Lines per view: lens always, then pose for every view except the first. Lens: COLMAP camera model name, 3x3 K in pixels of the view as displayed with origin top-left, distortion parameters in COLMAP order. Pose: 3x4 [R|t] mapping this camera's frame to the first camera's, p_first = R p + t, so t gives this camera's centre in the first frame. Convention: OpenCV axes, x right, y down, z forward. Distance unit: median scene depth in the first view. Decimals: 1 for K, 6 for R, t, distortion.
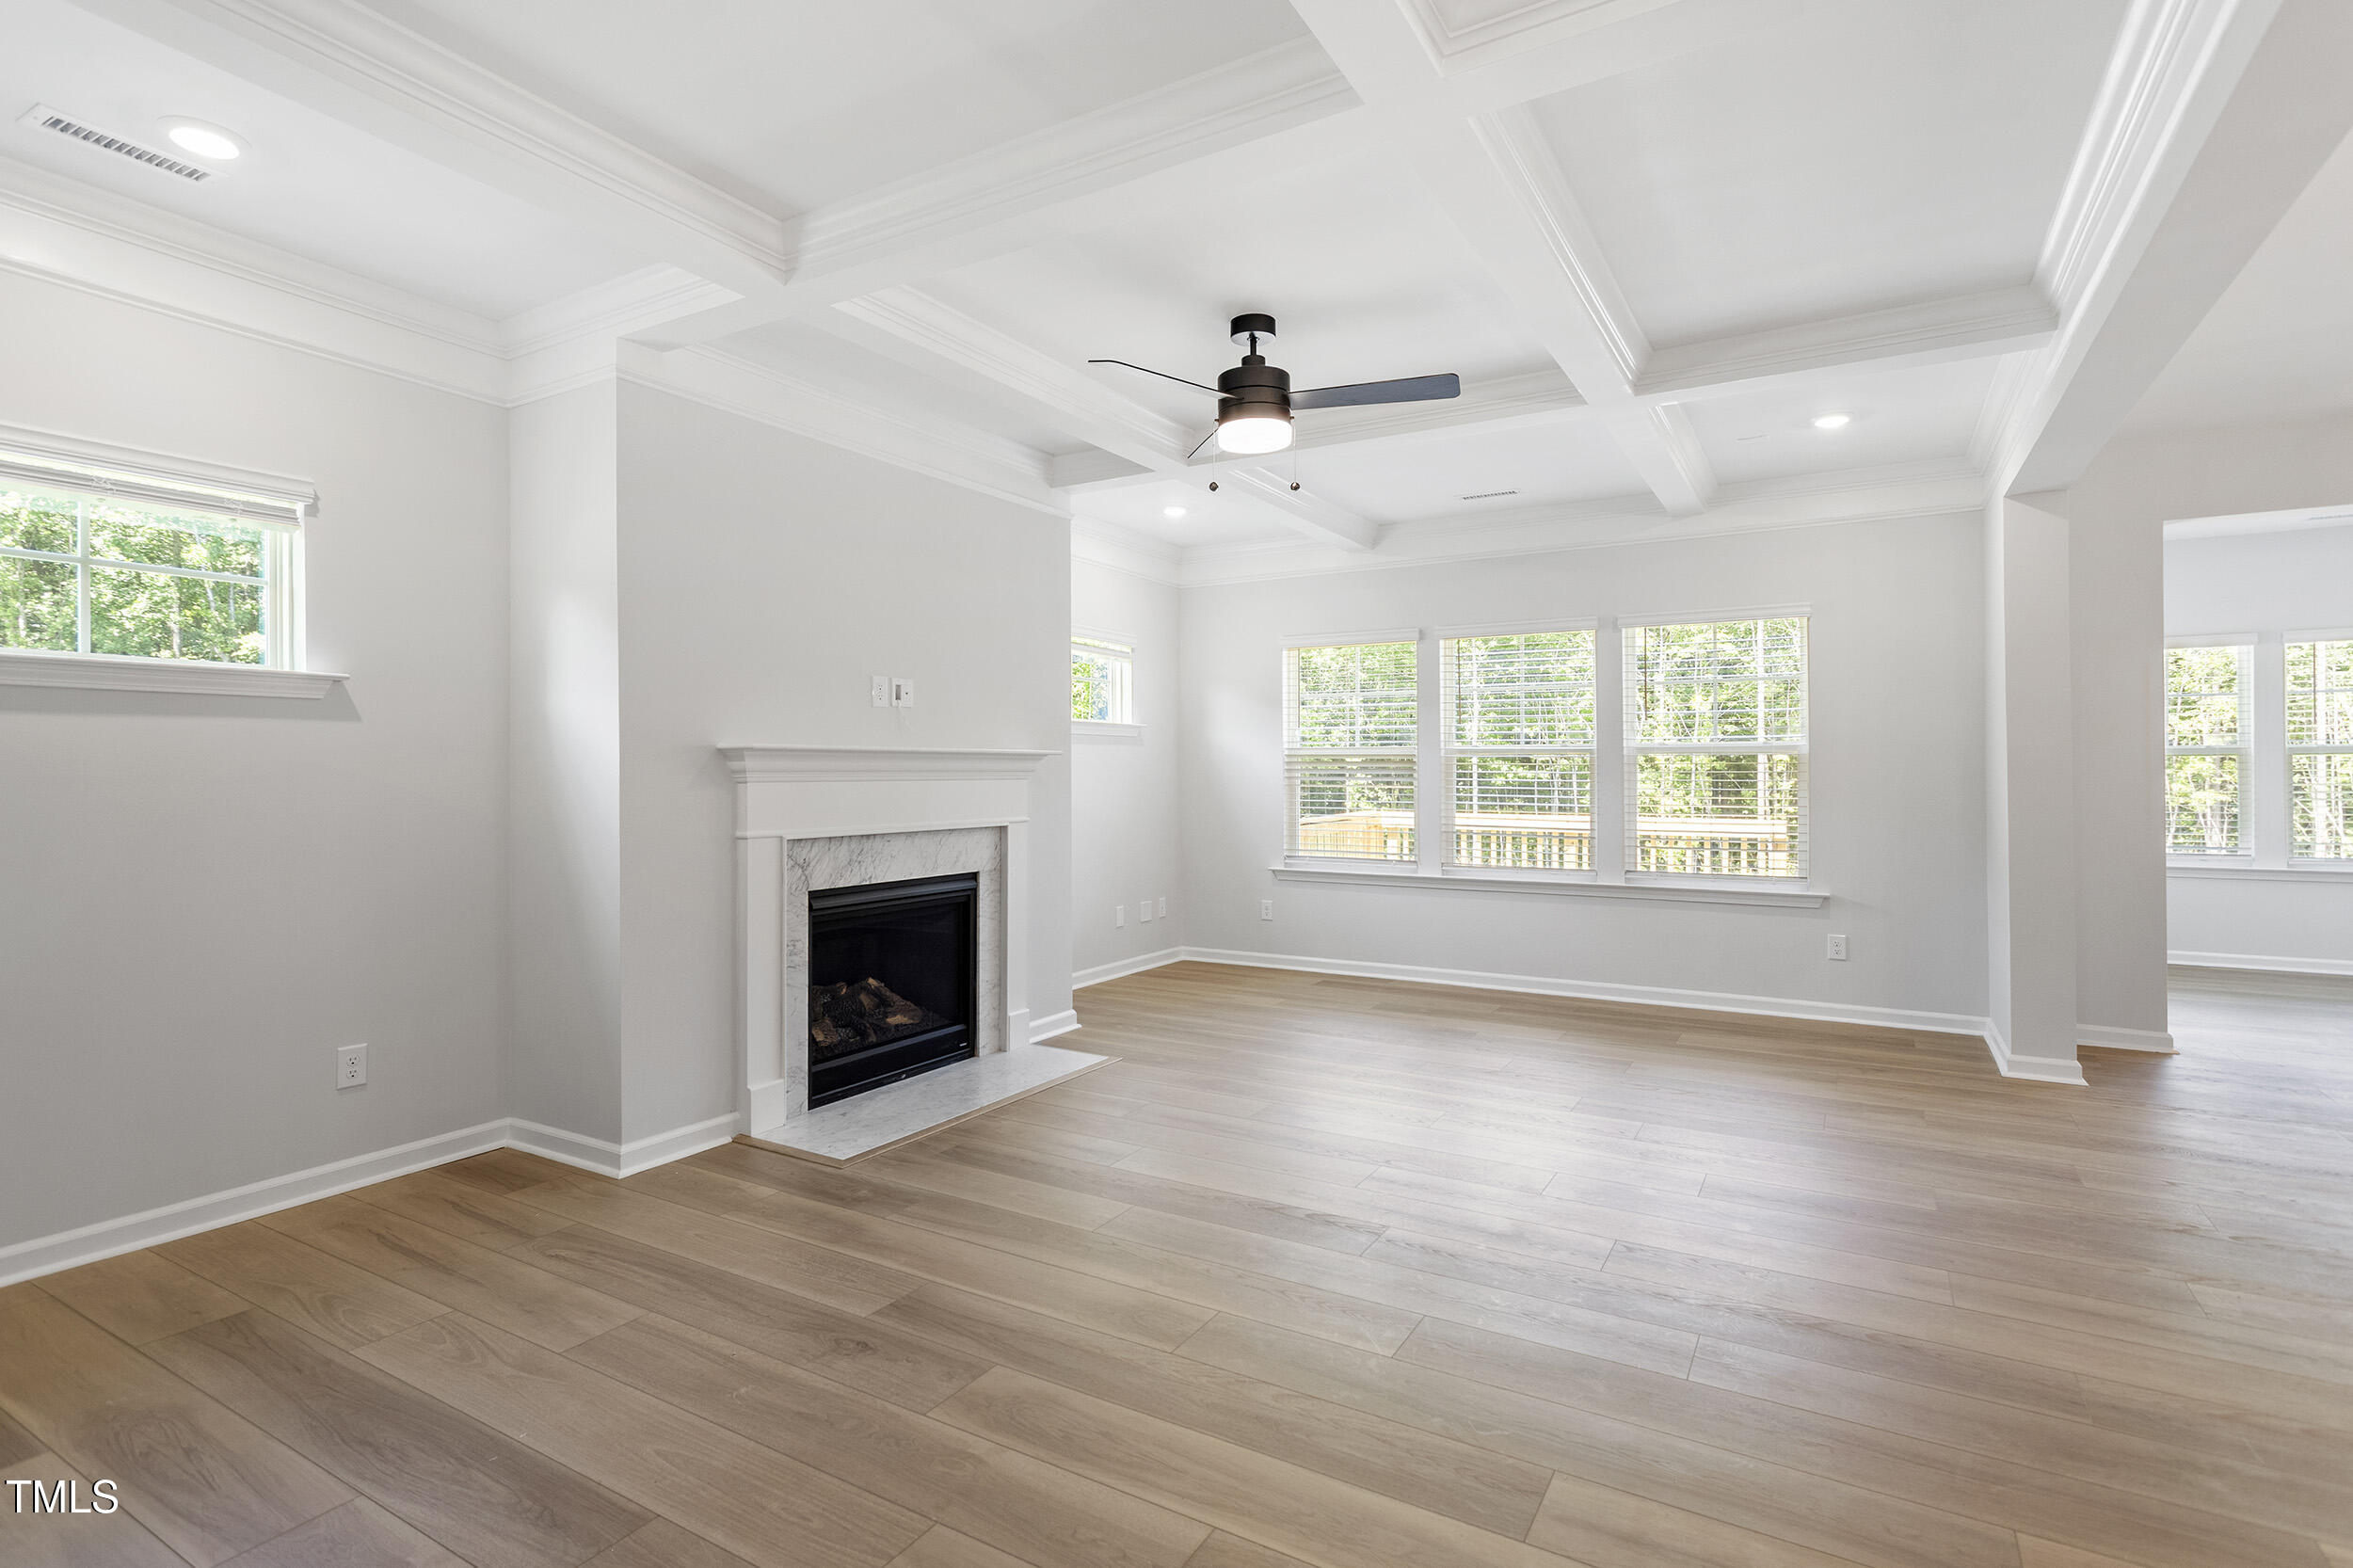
lens RADIAL K [[1150.0, 0, 1177.7], [0, 1150.0, 746.0], [0, 0, 1]] dist [0.000337, -0.000022]
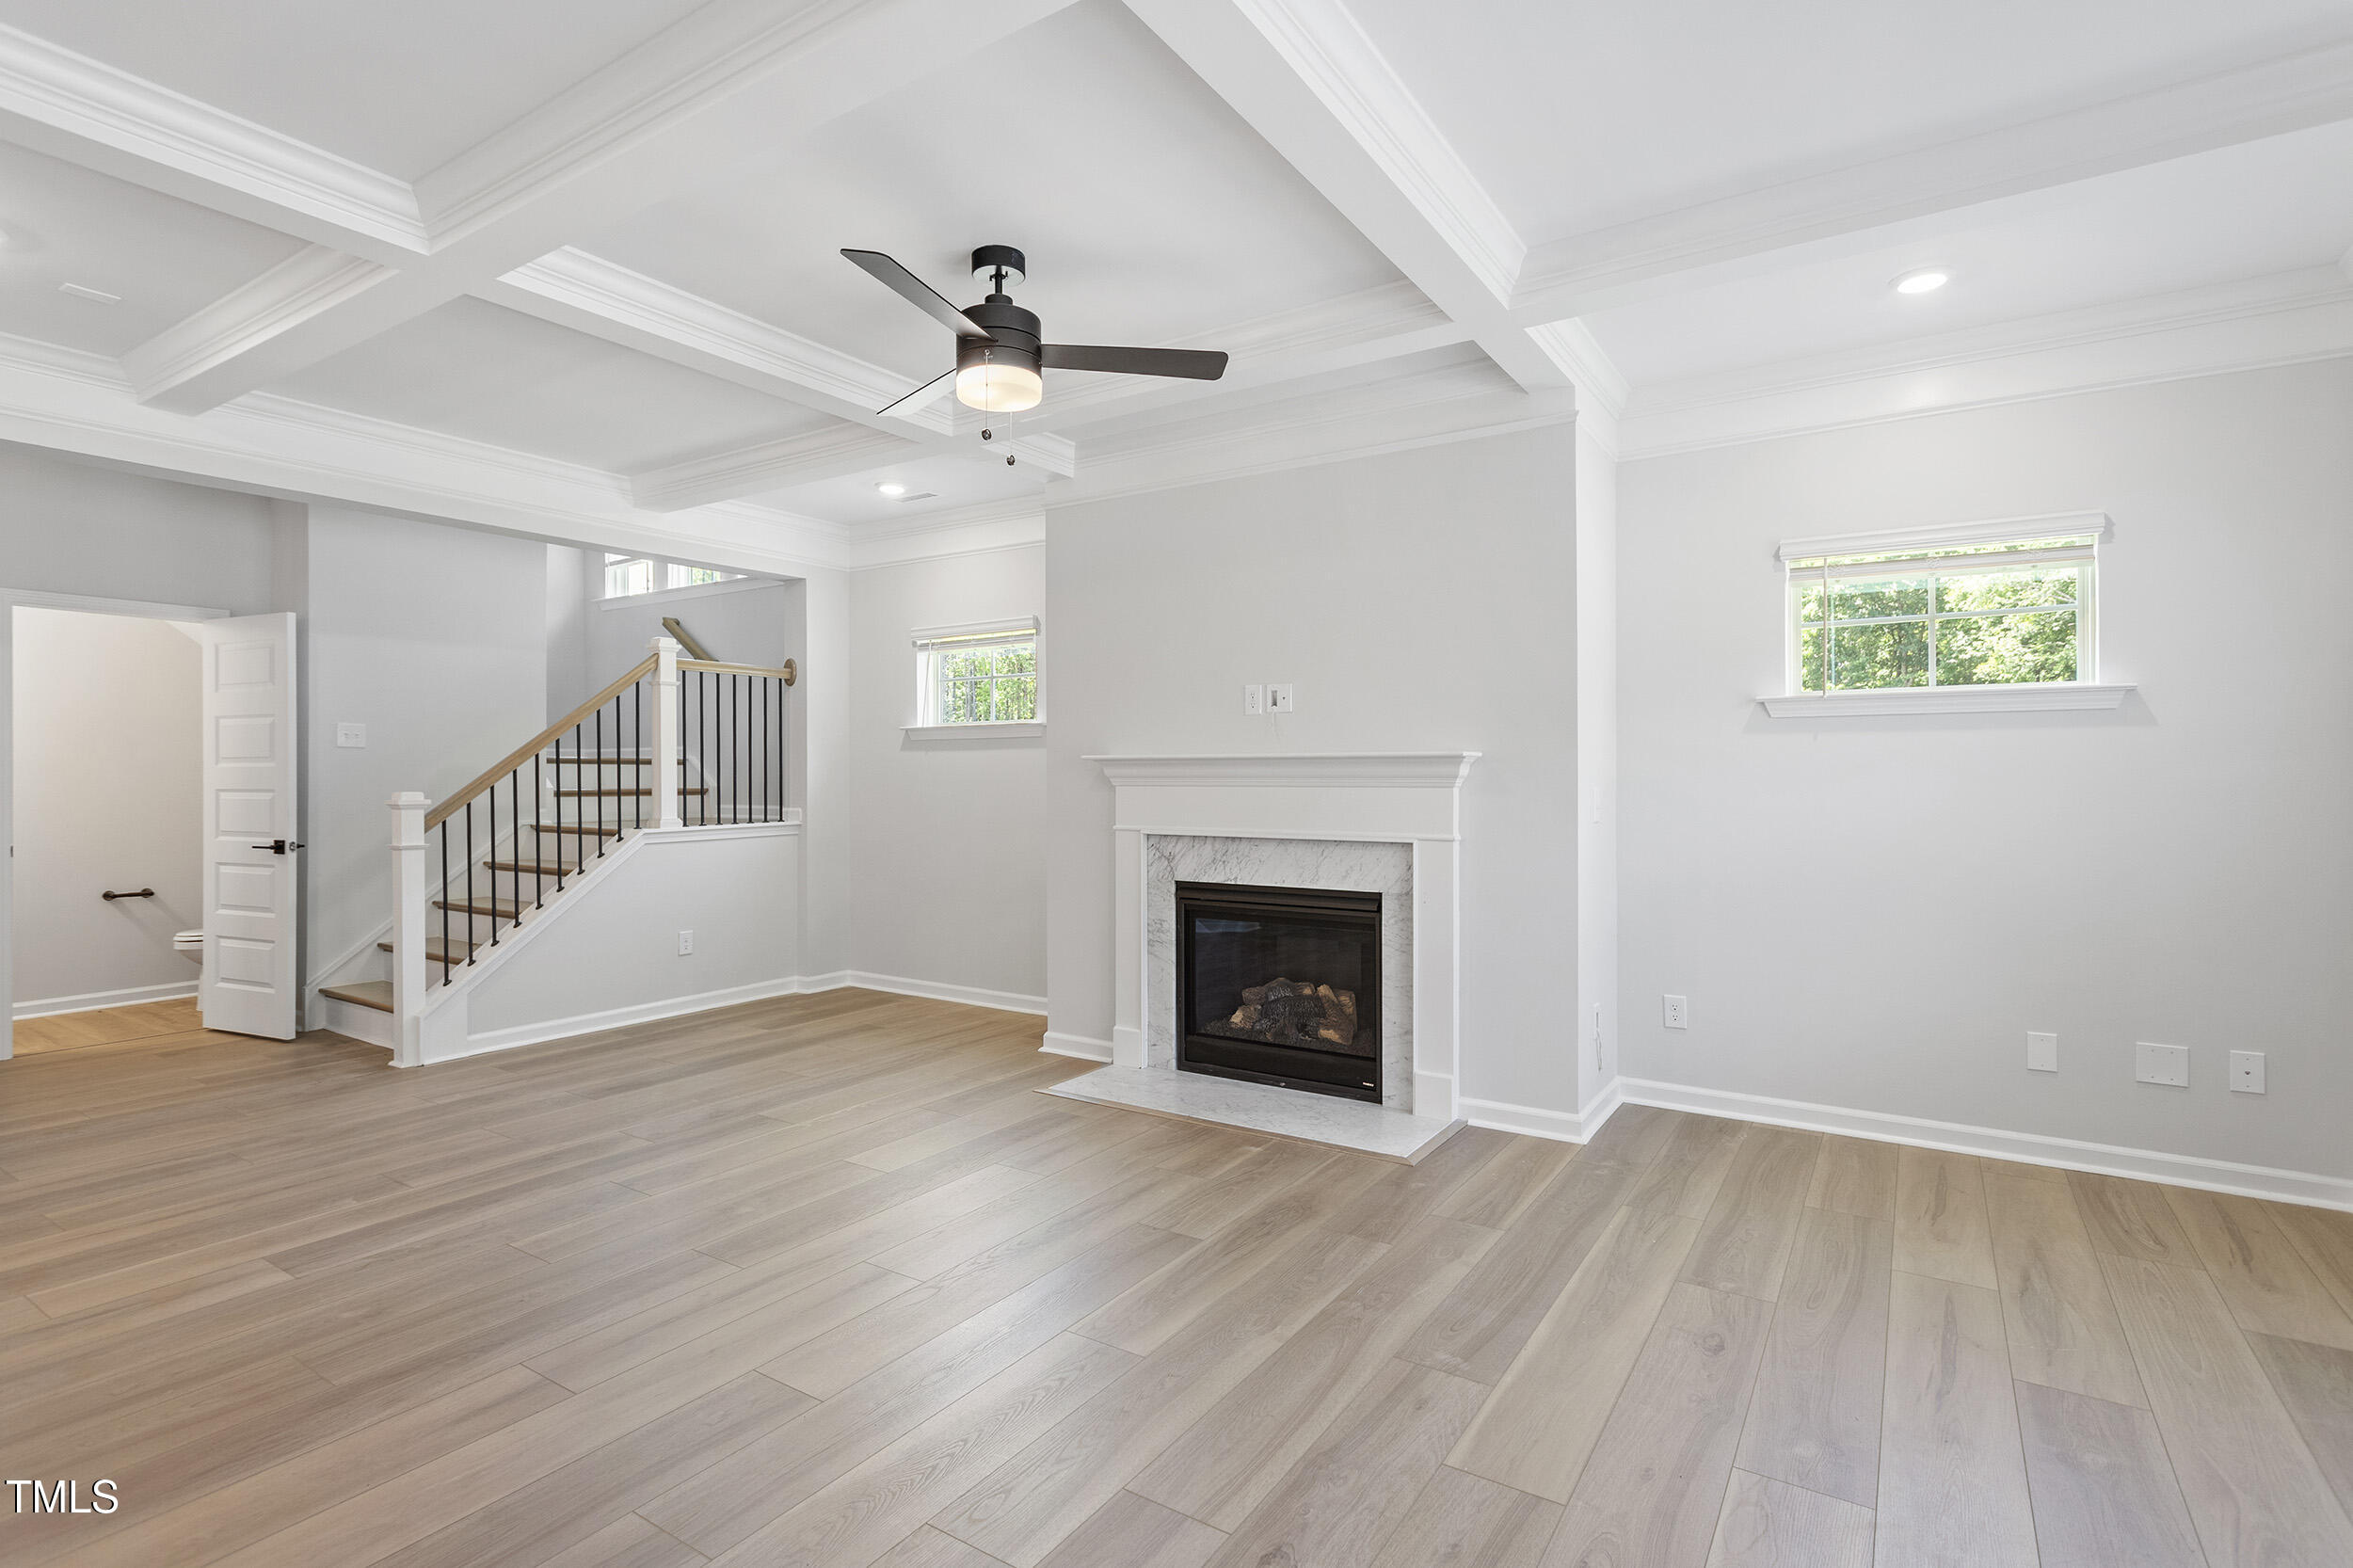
lens RADIAL K [[1137.5, 0, 1178.1], [0, 1137.5, 771.9], [0, 0, 1]] dist [0.000428, -0.000165]
pose [[-0.044210, -0.003266, -0.999017, 0.791413], [0.022203, 0.999744, -0.004251, 0.020632], [0.998775, -0.022369, -0.044127, 1.015461]]
